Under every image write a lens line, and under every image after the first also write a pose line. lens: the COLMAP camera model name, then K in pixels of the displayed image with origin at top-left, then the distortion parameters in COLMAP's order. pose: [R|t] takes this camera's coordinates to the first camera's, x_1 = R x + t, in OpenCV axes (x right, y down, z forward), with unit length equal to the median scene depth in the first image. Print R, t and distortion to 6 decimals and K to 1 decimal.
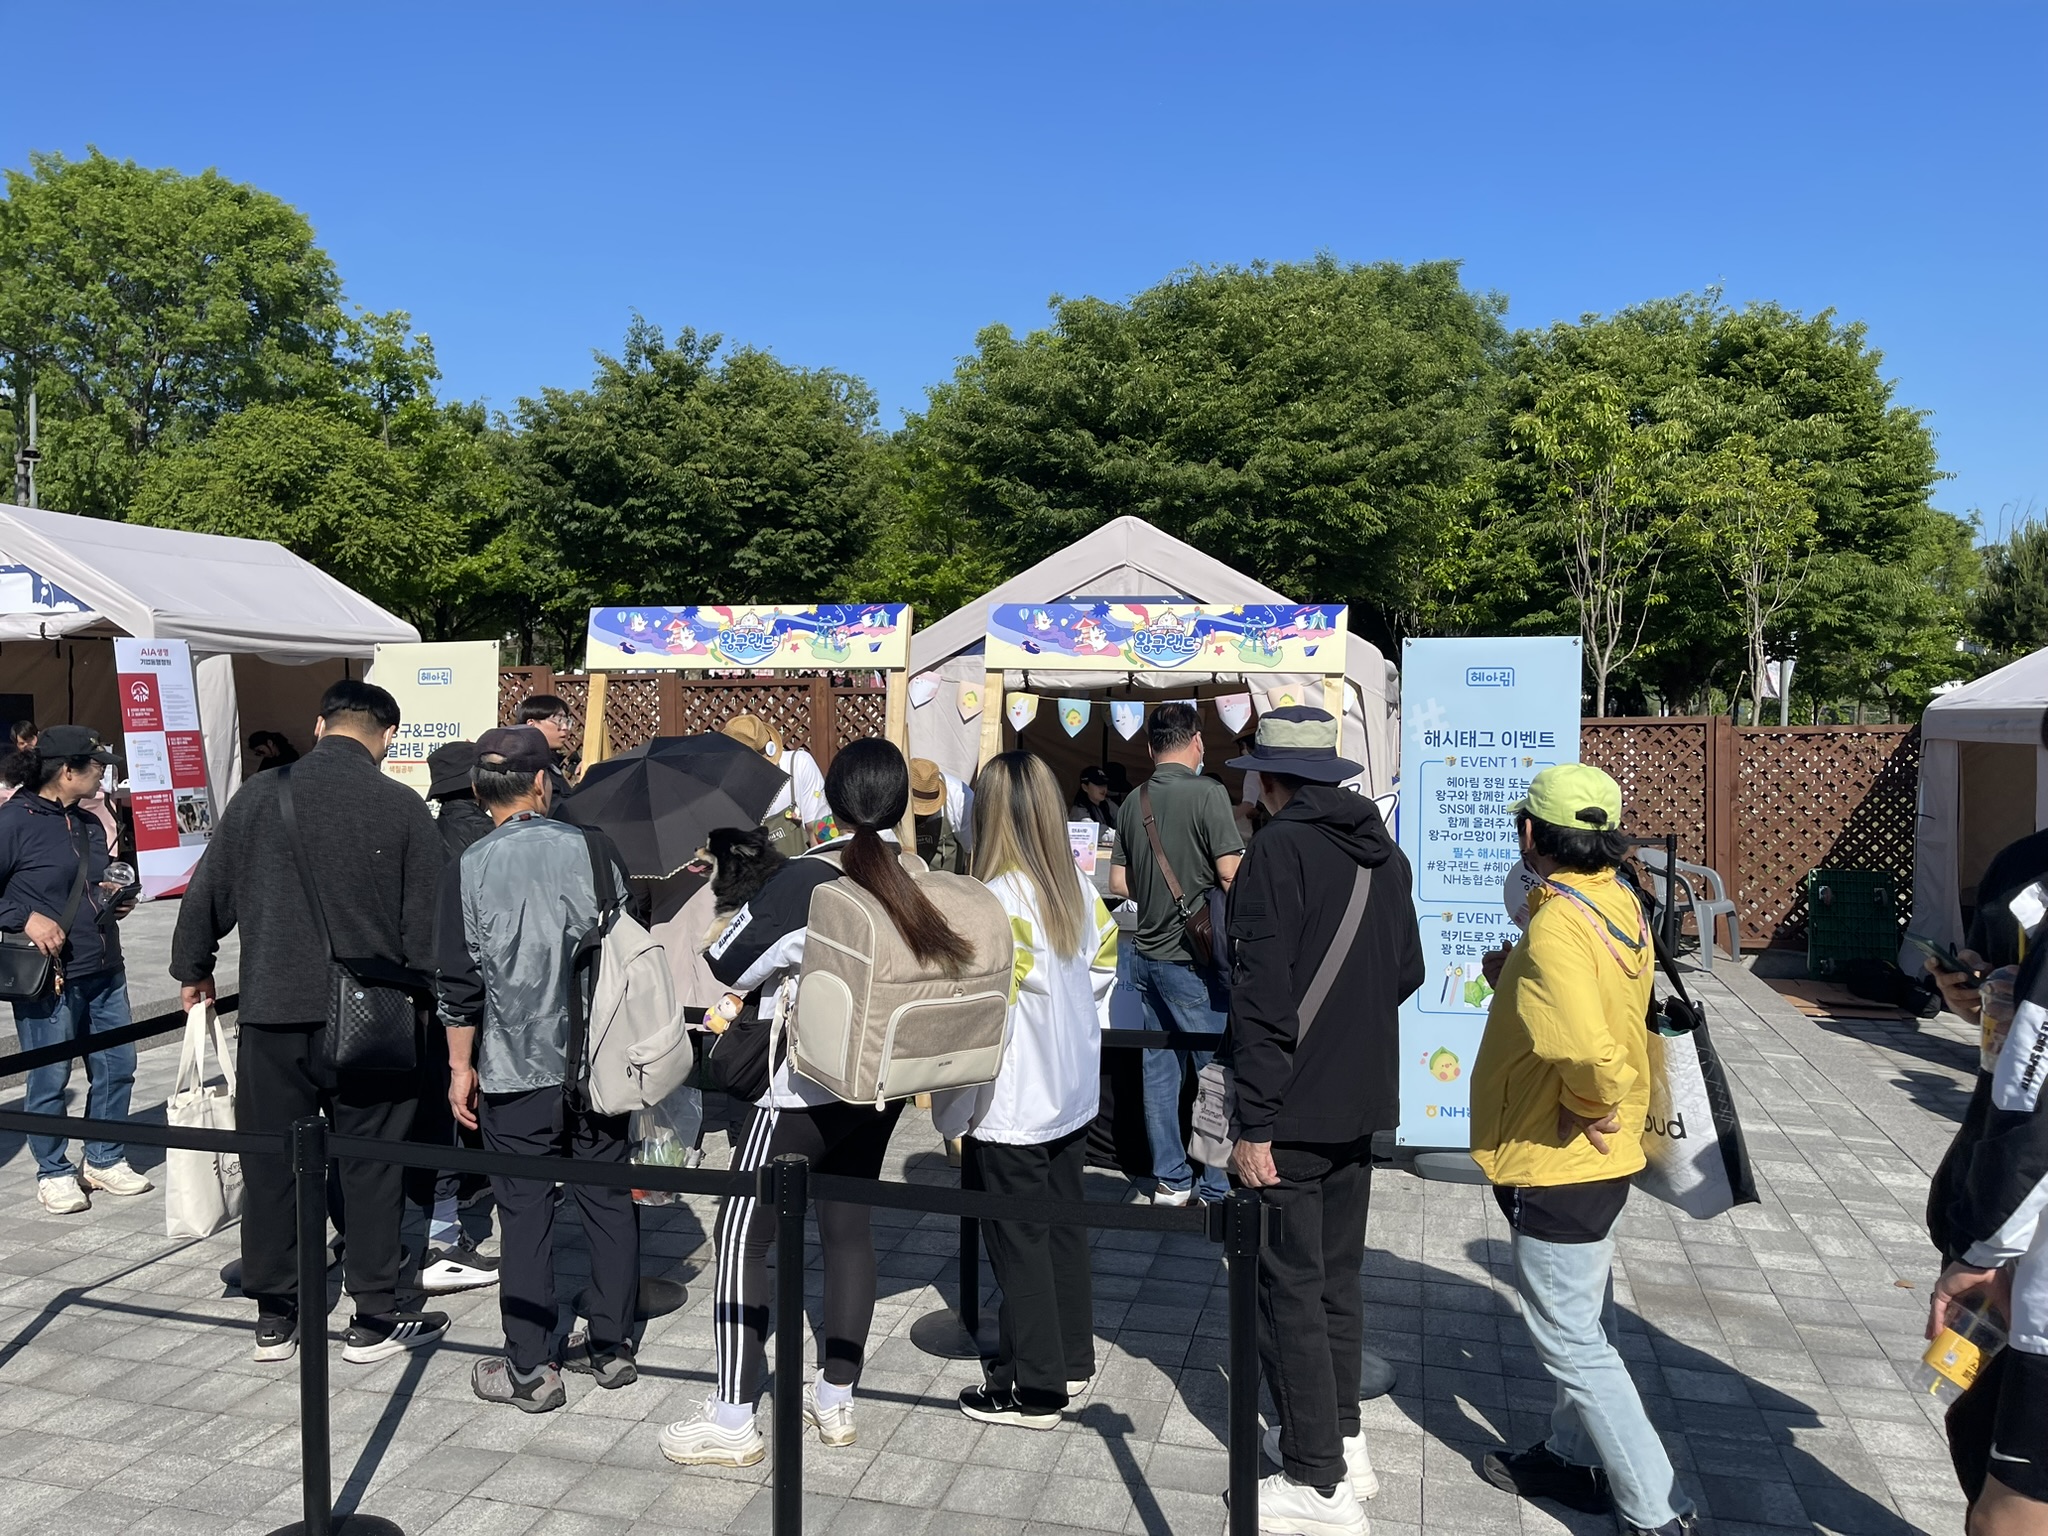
lens RADIAL K [[1556.7, 0, 1012.0], [0, 1556.7, 778.2], [0, 0, 1]] dist [0.033308, -0.033175]
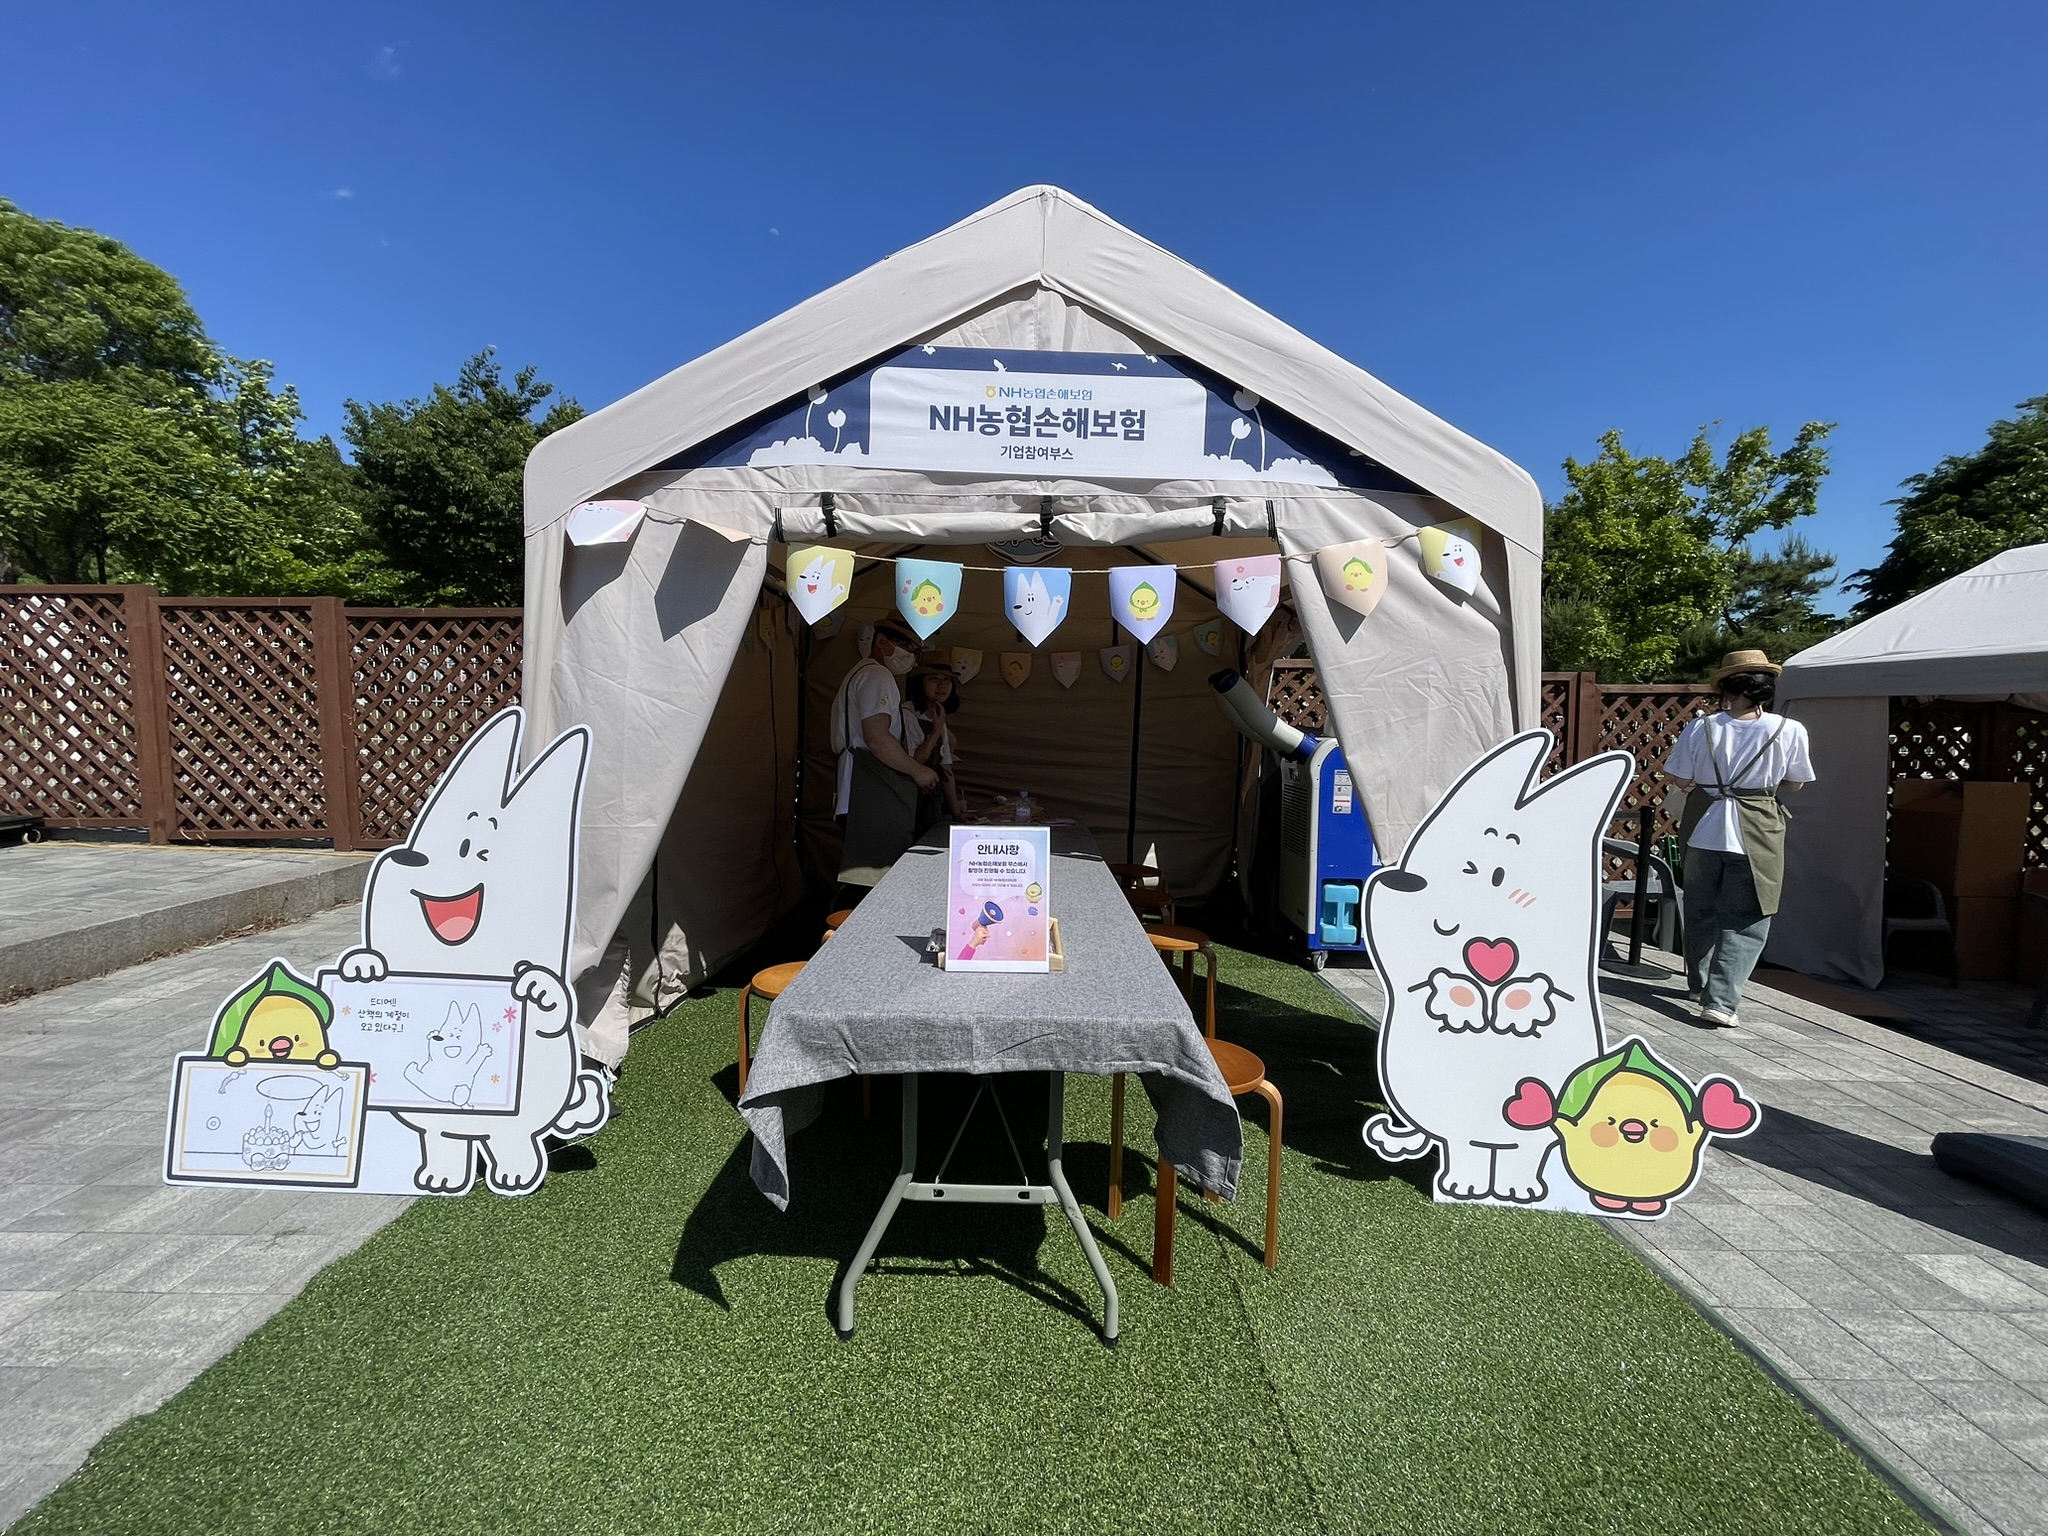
lens RADIAL K [[820.8, 0, 1027.0], [0, 820.8, 782.2], [0, 0, 1]] dist [0.001072, -0.000607]
pose [[0.961483, -0.007343, 0.274765, -0.001329], [-0.002725, 0.999339, 0.036245, 0.004844], [-0.274849, -0.035598, 0.960828, 0.338447]]
